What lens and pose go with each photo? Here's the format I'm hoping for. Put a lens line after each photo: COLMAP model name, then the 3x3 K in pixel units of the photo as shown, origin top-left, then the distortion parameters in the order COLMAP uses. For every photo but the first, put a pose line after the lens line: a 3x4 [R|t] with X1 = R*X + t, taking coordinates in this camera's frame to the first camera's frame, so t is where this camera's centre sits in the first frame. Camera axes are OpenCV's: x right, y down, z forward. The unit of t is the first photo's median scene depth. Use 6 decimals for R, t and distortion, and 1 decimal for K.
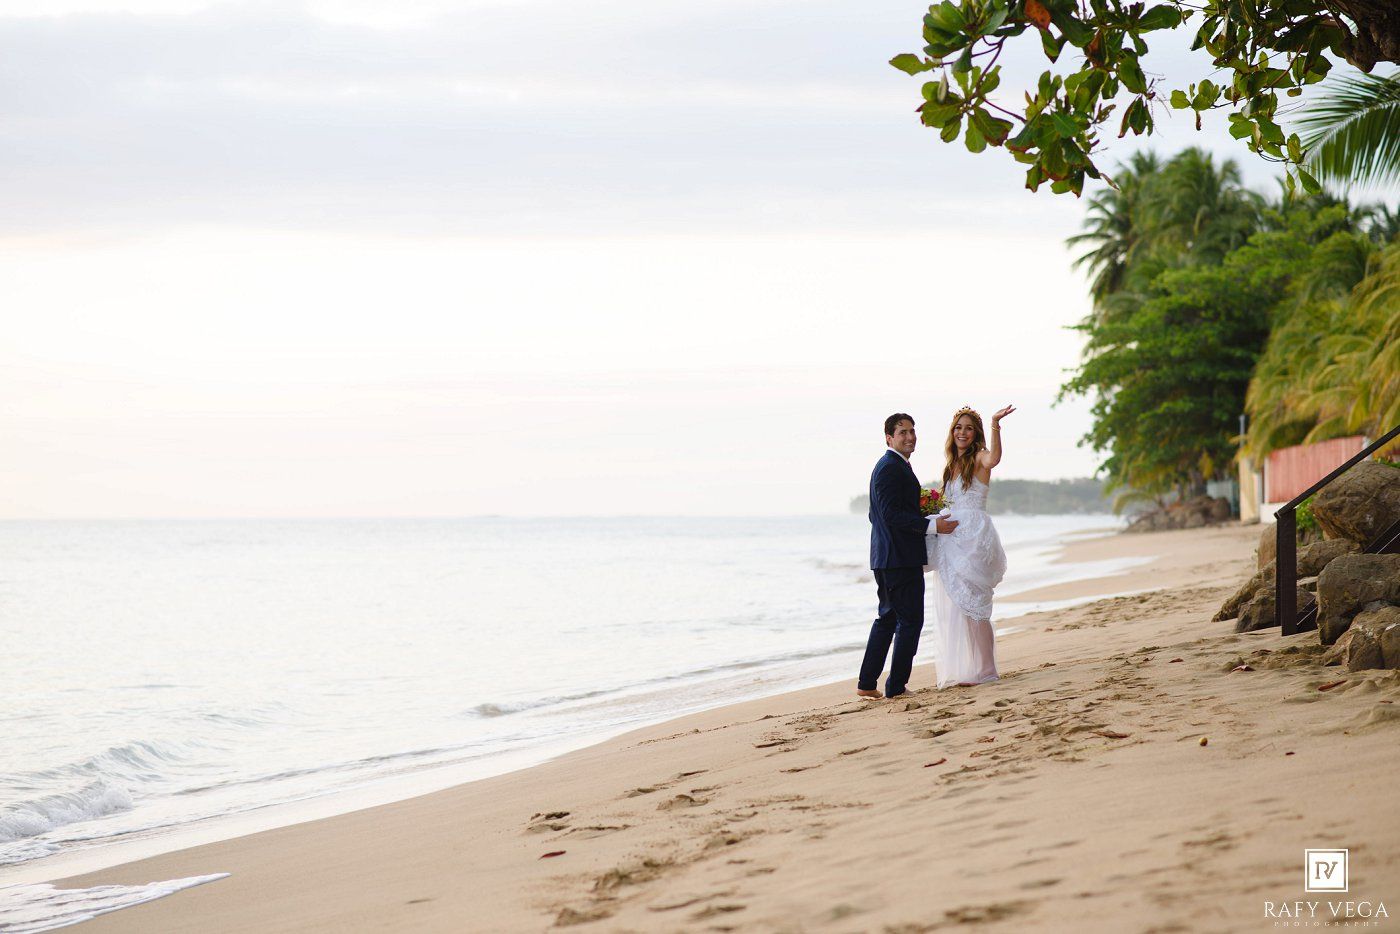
lens RADIAL K [[3405.2, 0, 700.0], [0, 3405.2, 467.0], [0, 0, 1]] dist [0.031743, 0.518591]
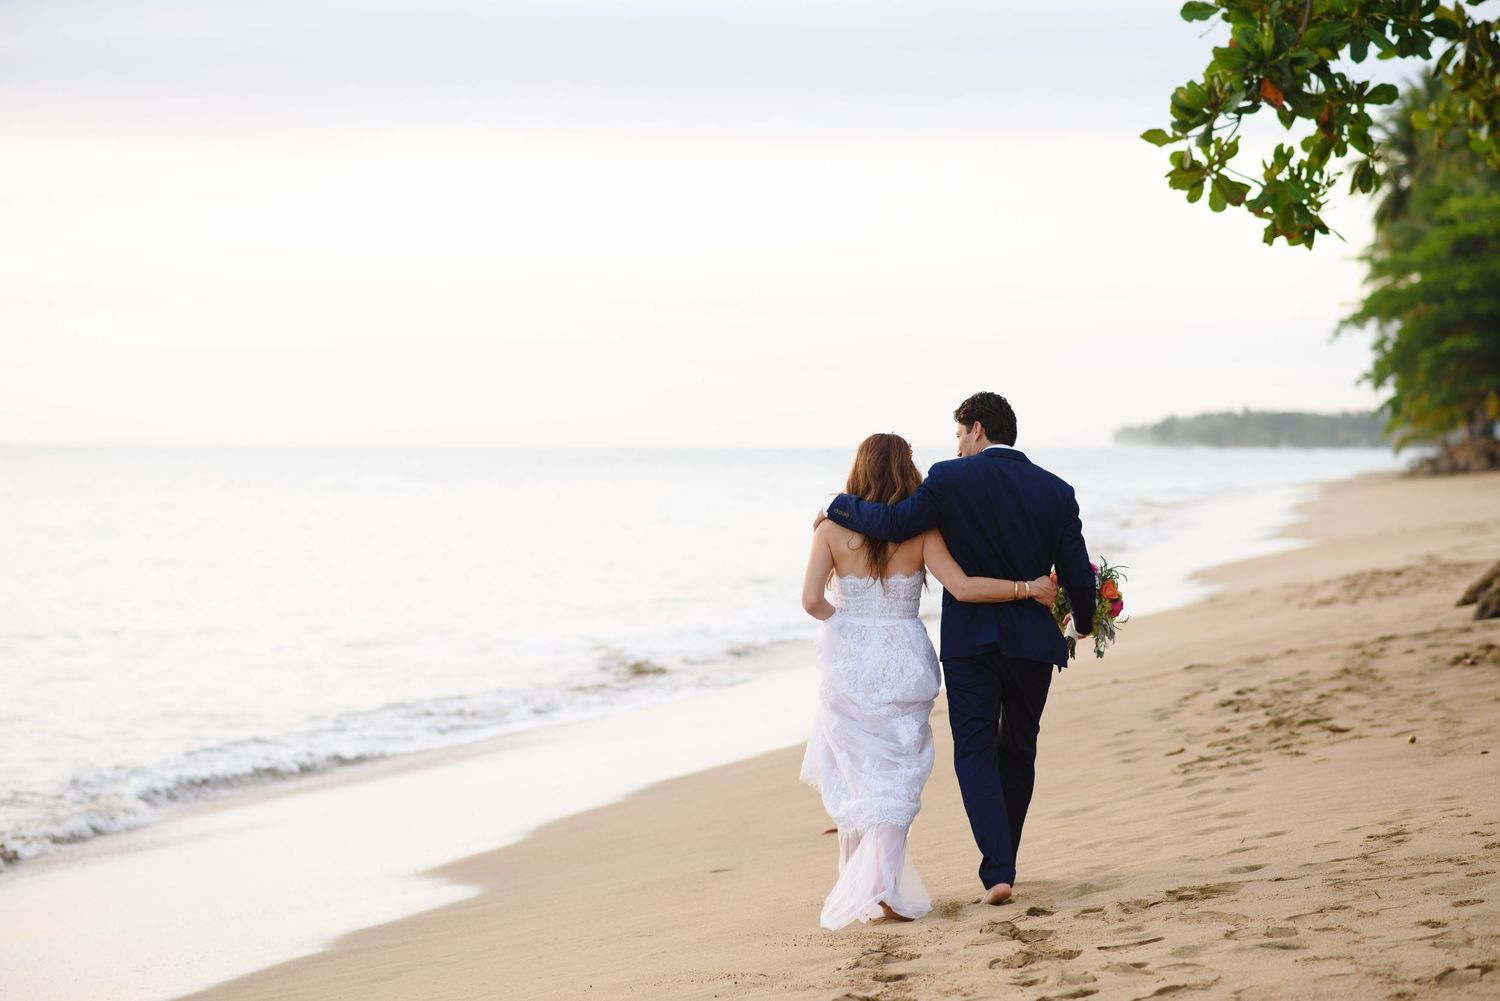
lens RADIAL K [[3712.9, 0, 750.0], [0, 3712.9, 500.5], [0, 0, 1]] dist [0.044509, -0.459279]
pose [[0.998519, 0.010542, -0.053368, -0.006415], [-0.008867, 0.999464, 0.031515, -0.034549], [0.053672, -0.030995, 0.998077, -0.232960]]
